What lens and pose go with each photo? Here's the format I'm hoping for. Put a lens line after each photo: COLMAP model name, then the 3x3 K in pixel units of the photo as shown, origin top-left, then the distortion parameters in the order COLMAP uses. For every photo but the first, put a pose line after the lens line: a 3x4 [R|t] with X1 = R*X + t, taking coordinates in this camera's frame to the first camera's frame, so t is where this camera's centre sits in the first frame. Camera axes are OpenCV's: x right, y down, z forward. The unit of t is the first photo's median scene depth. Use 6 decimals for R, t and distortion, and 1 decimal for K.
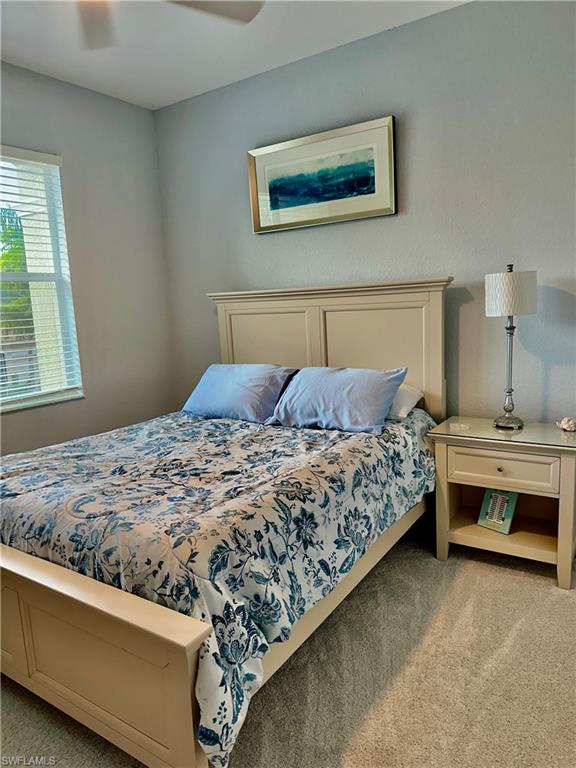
lens RADIAL K [[544.3, 0, 287.8], [0, 544.3, 383.5], [0, 0, 1]] dist [-0.002366, -0.010558]
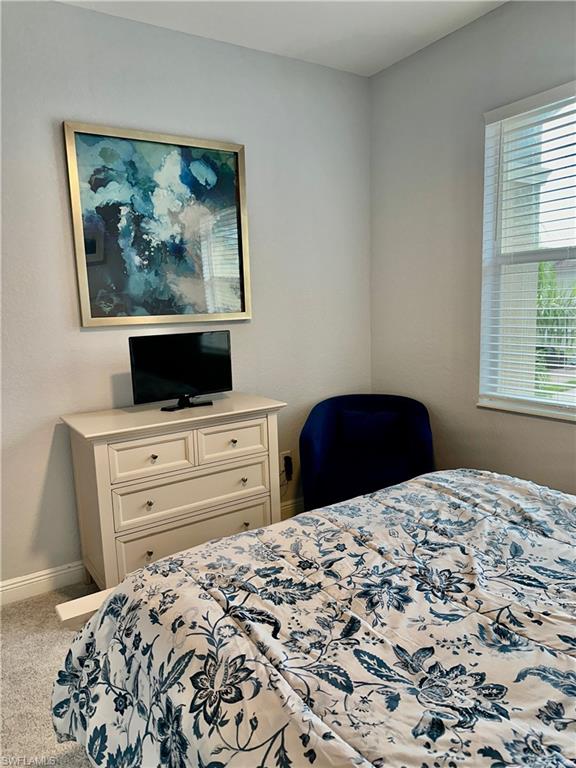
lens RADIAL K [[544.3, 0, 287.9], [0, 544.3, 384.5], [0, 0, 1]] dist [-0.002366, -0.010558]
pose [[-0.380528, 0.196306, -0.903694, 0.370783], [-0.091363, 0.964449, 0.247974, -0.202905], [0.920245, 0.176925, -0.349065, 1.114270]]
